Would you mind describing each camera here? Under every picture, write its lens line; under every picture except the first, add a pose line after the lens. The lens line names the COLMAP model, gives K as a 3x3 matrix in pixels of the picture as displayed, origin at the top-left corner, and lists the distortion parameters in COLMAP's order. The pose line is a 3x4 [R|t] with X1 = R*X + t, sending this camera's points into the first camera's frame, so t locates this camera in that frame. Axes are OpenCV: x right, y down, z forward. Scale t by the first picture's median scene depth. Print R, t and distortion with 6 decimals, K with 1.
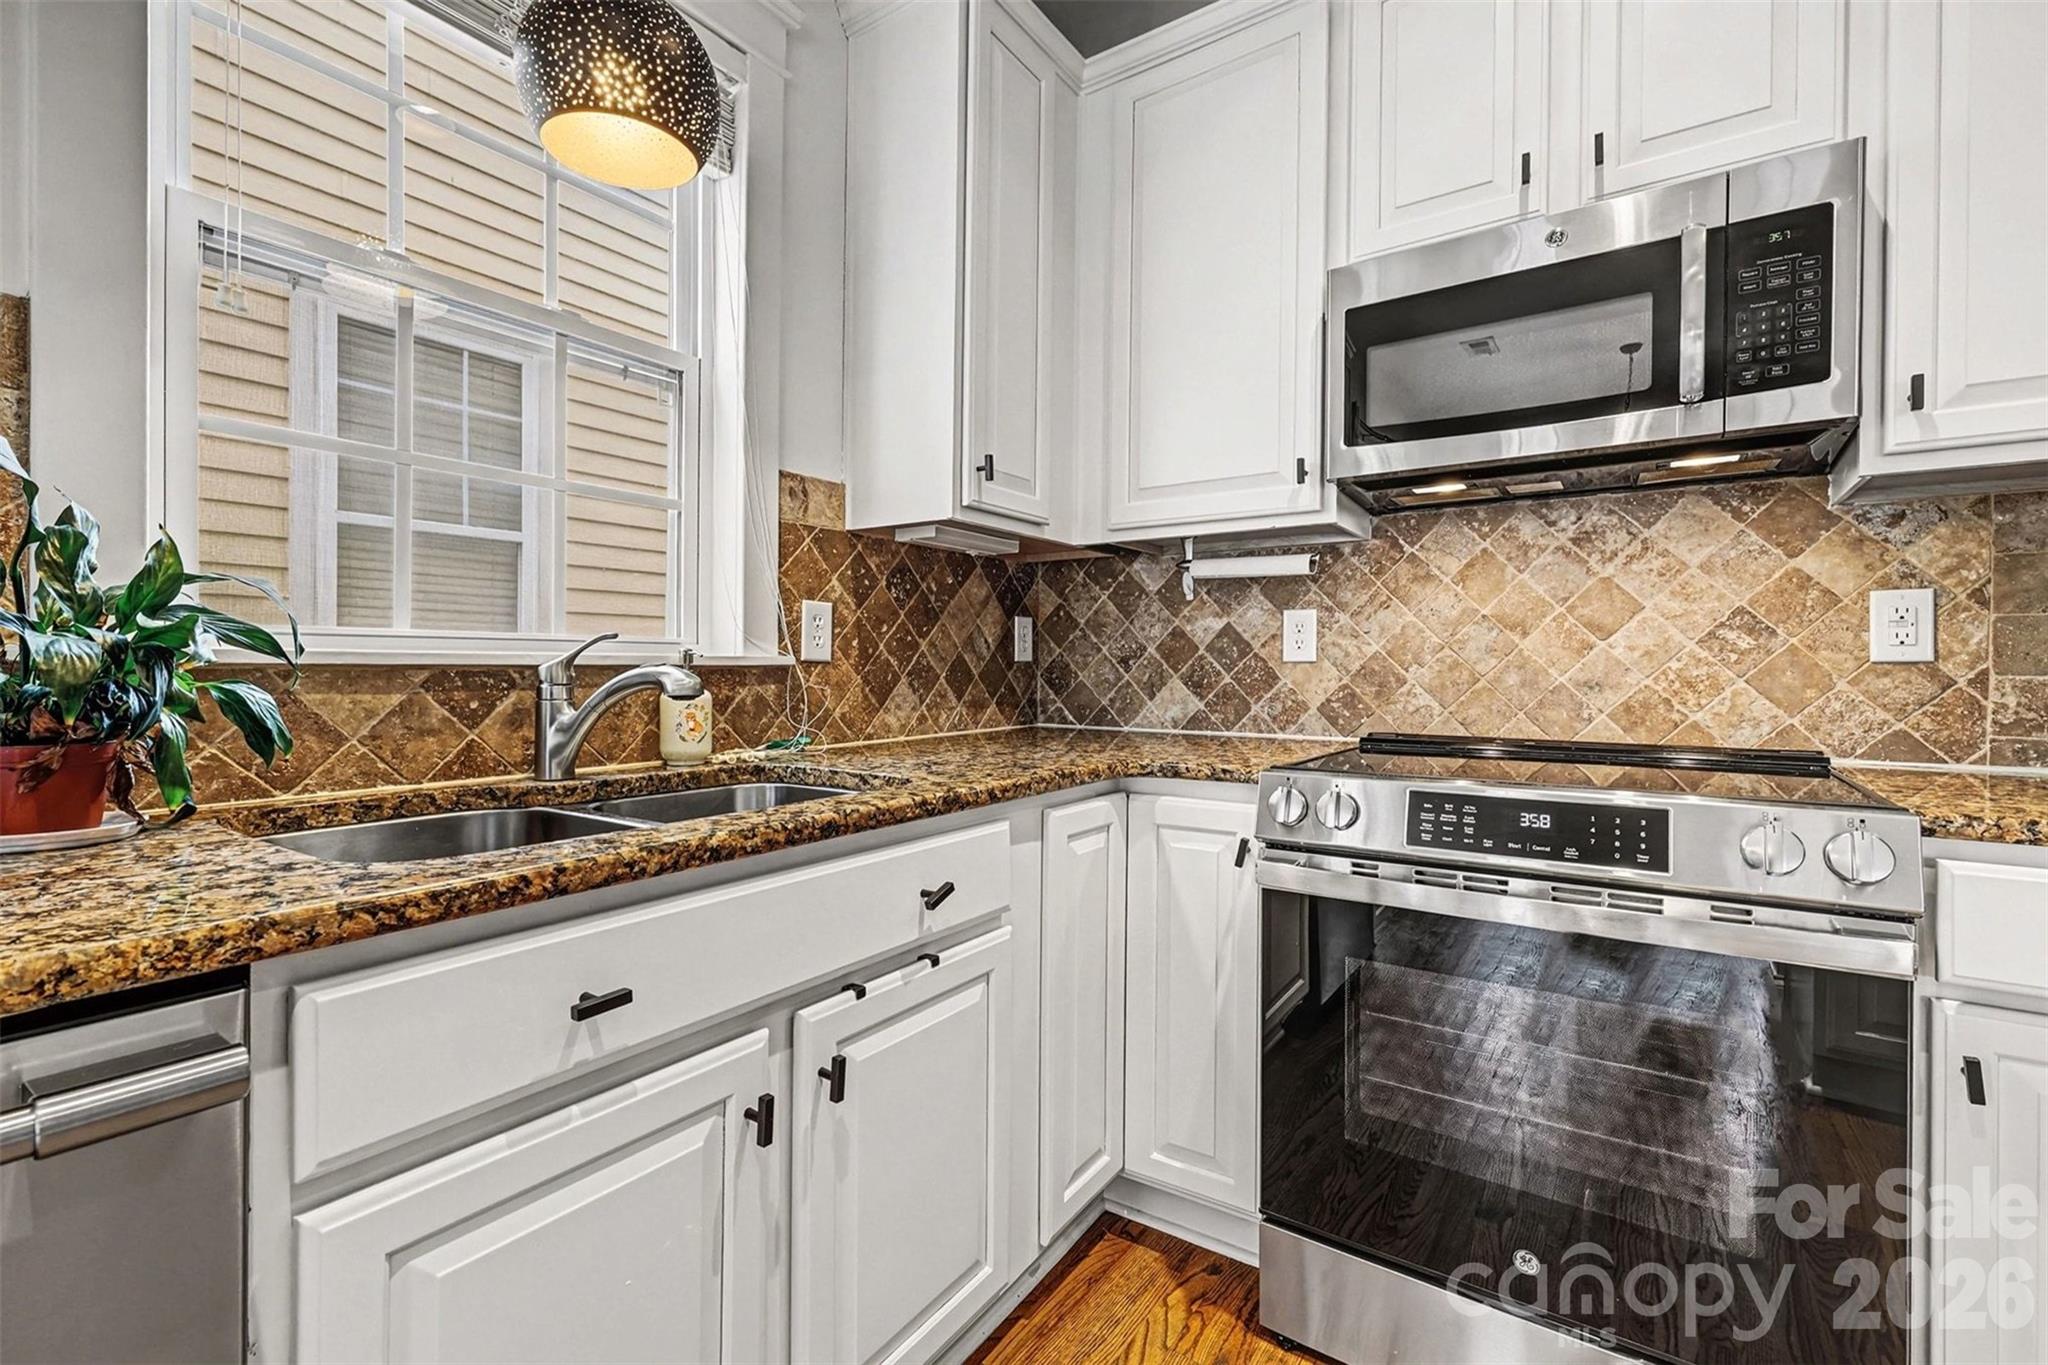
lens RADIAL K [[888.4, 0, 1027.4], [0, 888.4, 680.7], [0, 0, 1]] dist [0.001267, 0.000158]
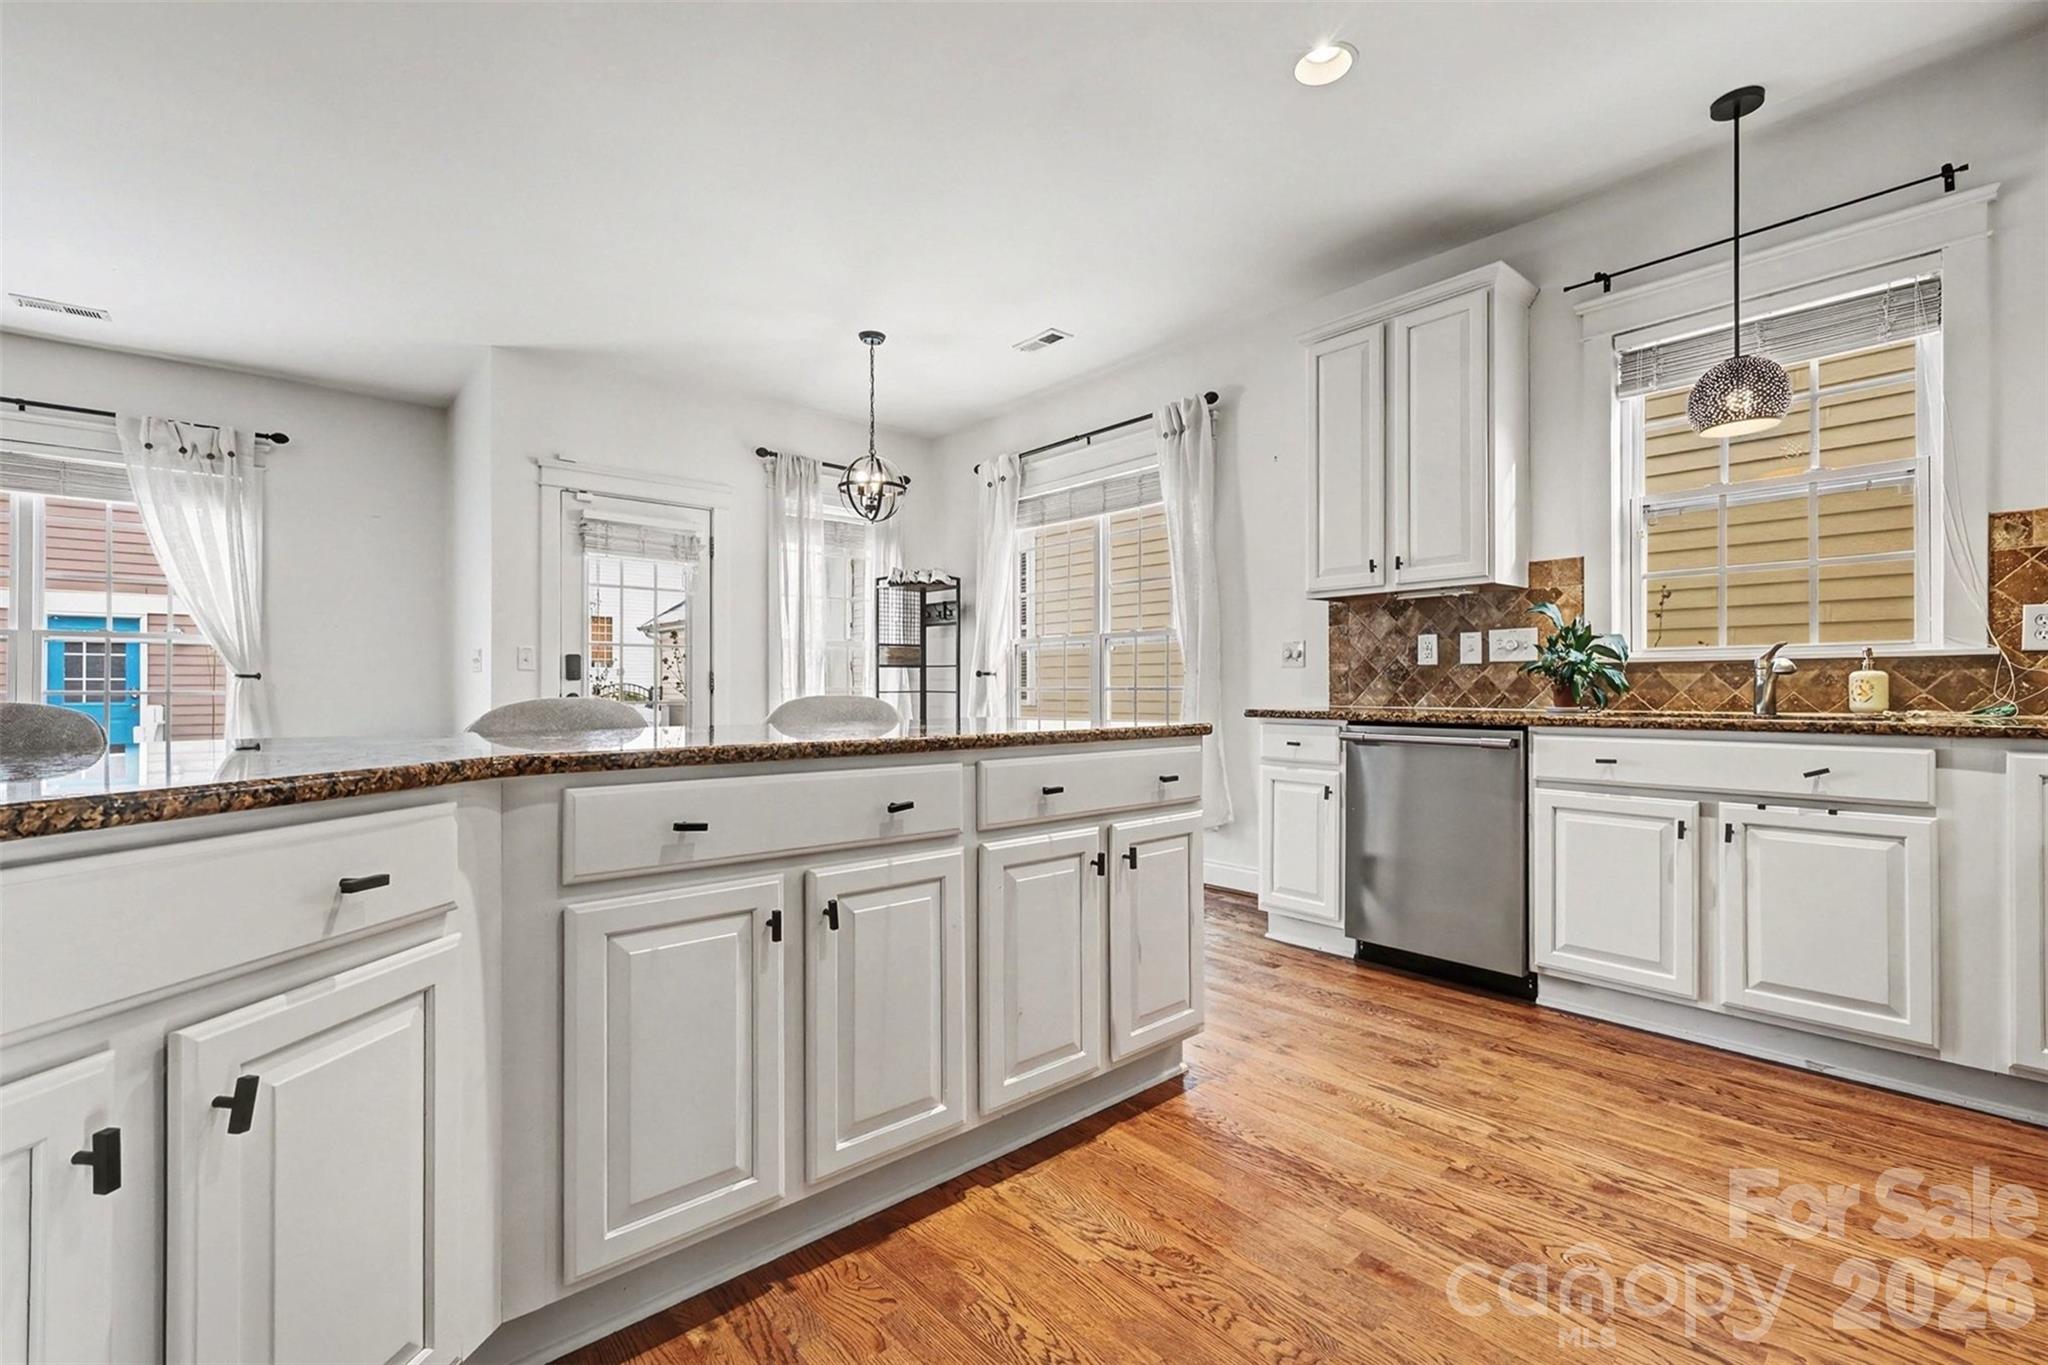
lens RADIAL K [[888.4, 0, 1027.2], [0, 888.4, 684.8], [0, 0, 1]] dist [0.001267, 0.000158]
pose [[-0.247827, -0.003369, -0.968798, 1.956564], [-0.008346, 0.999964, -0.001343, 0.060455], [0.968768, 0.007752, -0.247846, -0.159911]]
